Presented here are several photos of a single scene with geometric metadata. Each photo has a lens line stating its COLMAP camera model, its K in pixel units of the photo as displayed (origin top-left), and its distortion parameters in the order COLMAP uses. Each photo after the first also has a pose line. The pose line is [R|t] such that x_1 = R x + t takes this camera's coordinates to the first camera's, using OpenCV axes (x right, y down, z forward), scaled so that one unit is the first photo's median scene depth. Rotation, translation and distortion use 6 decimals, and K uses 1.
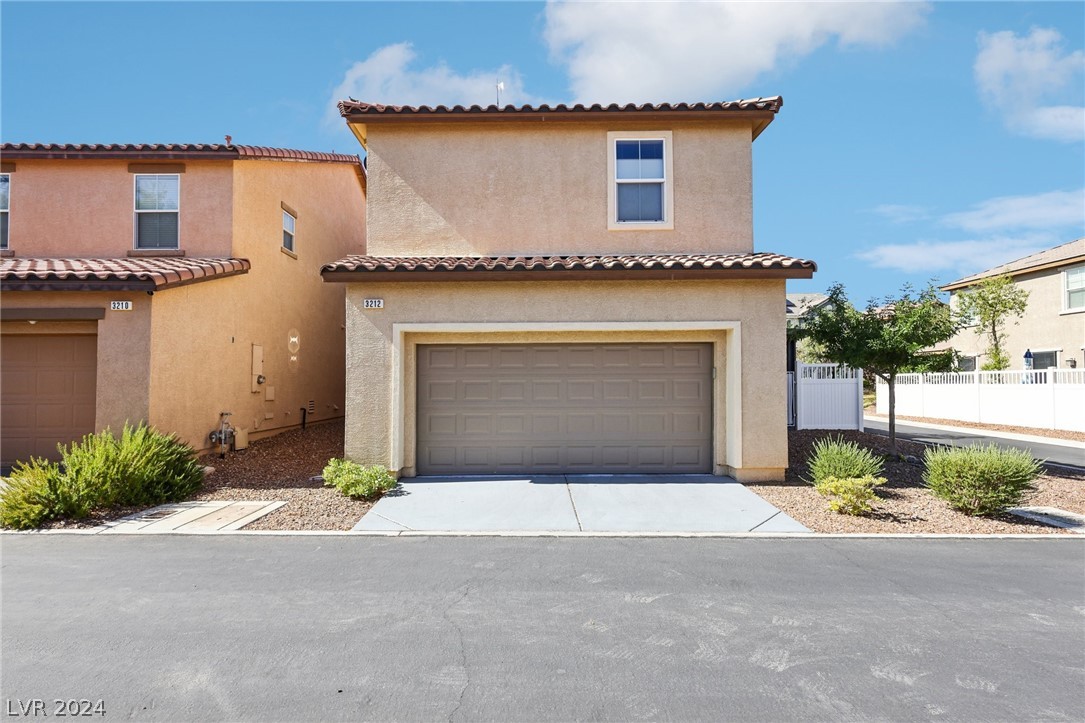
lens RADIAL K [[507.1, 0, 537.4], [0, 507.1, 374.8], [0, 0, 1]] dist [0.000277, 0.000530]
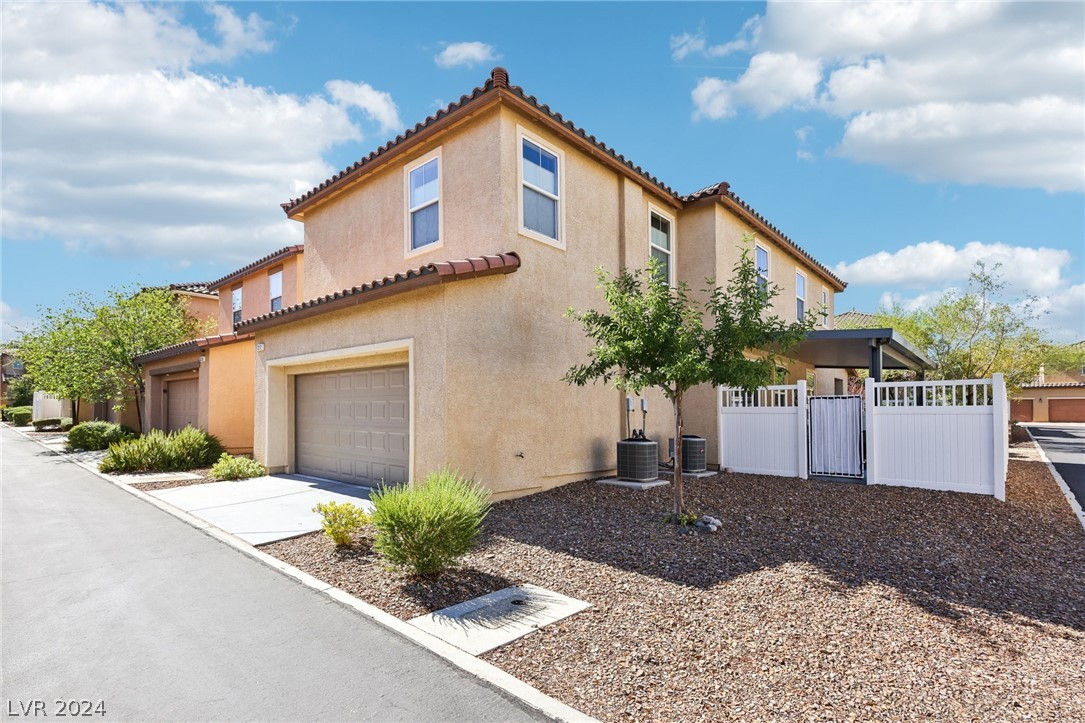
lens RADIAL K [[500.5, 0, 541.5], [0, 500.5, 406.4], [0, 0, 1]] dist [-0.001448, 0.000249]
pose [[0.762234, 0.005513, -0.647278, 1.113187], [-0.005496, 0.999983, 0.002045, 0.016070], [0.647278, 0.001998, 0.762252, 0.425786]]
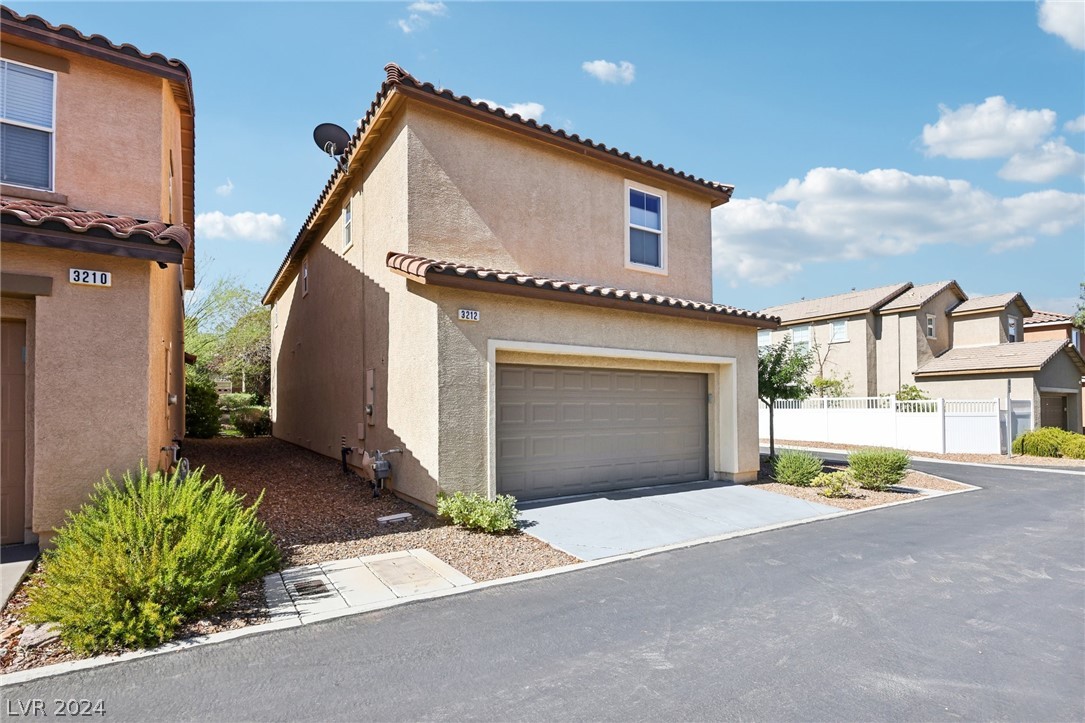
lens RADIAL K [[500.5, 0, 541.5], [0, 500.5, 406.4], [0, 0, 1]] dist [-0.001448, 0.000249]
pose [[0.847389, 0.003939, 0.530959, -0.642055], [-0.010766, 0.999894, 0.009765, 0.008573], [-0.530864, -0.013991, 0.847342, 0.180399]]
